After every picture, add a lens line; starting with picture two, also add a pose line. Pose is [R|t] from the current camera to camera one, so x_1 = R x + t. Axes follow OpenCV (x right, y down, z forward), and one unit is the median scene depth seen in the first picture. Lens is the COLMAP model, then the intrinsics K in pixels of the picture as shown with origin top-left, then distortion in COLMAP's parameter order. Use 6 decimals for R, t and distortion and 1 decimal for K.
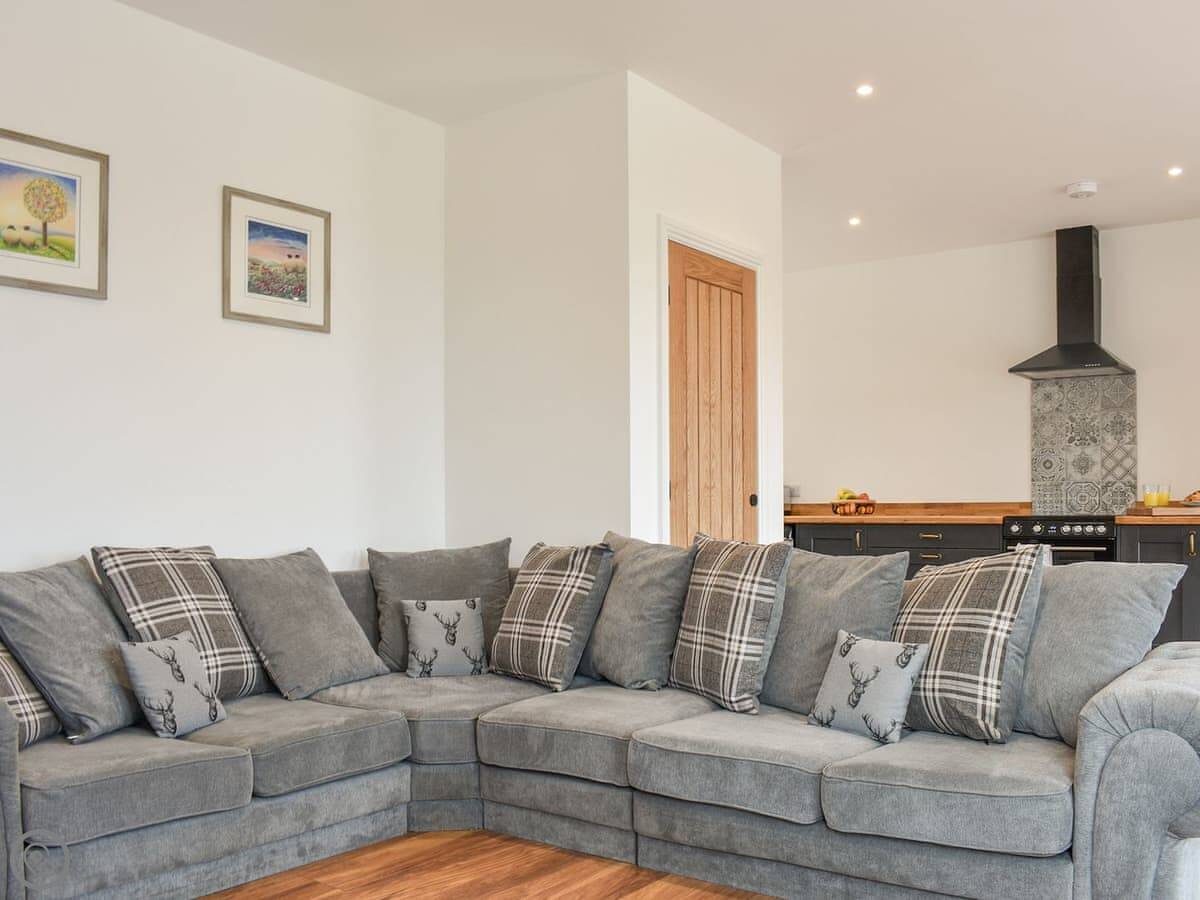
lens RADIAL K [[1109.2, 0, 662.3], [0, 1109.2, 488.9], [0, 0, 1]] dist [-0.068445, 0.004048]
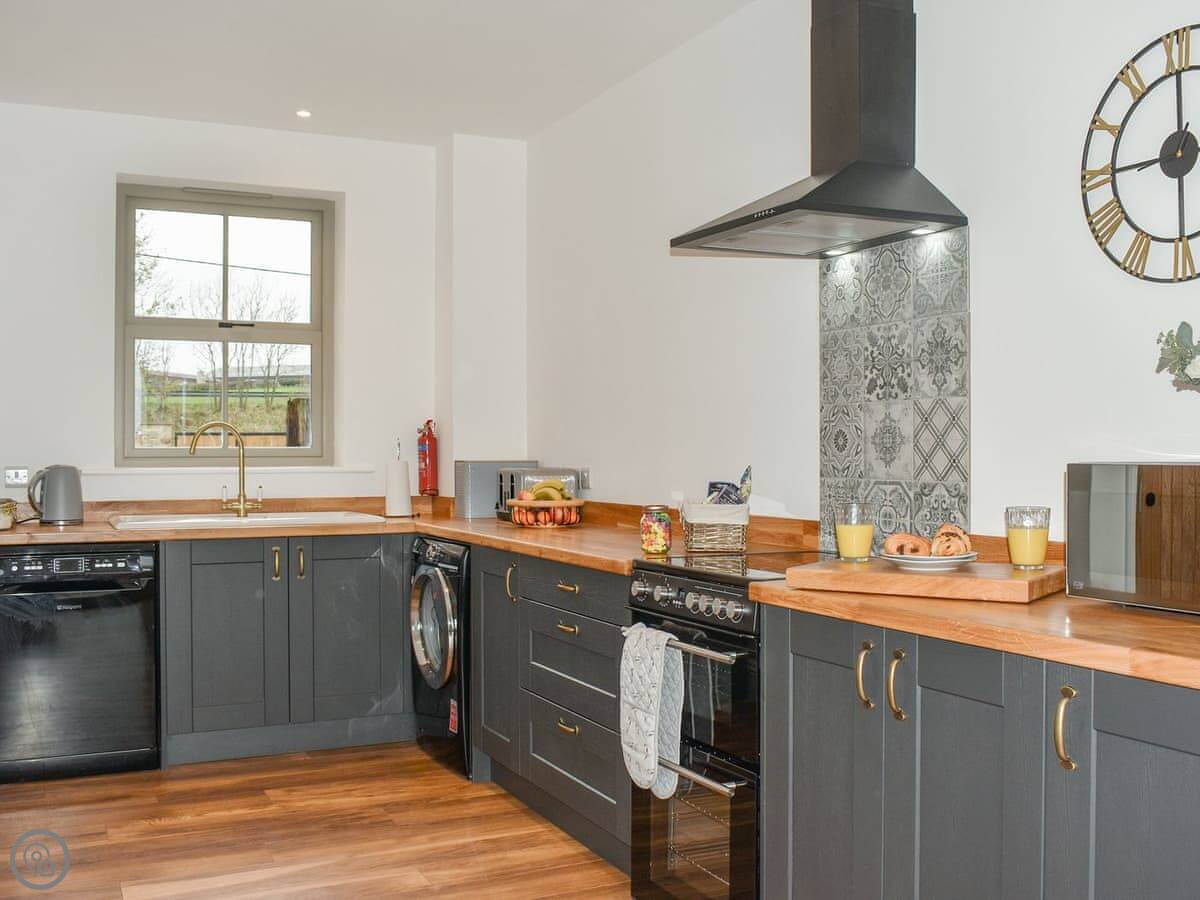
lens RADIAL K [[1238.4, 0, 600.0], [0, 1238.4, 450.0], [0, 0, 1]] dist [-0.058135, -0.026189]
pose [[0.853455, -0.002501, -0.521161, 0.542921], [0.012001, 0.999818, 0.014856, -0.027881], [0.521029, -0.018933, 0.853329, 0.521677]]
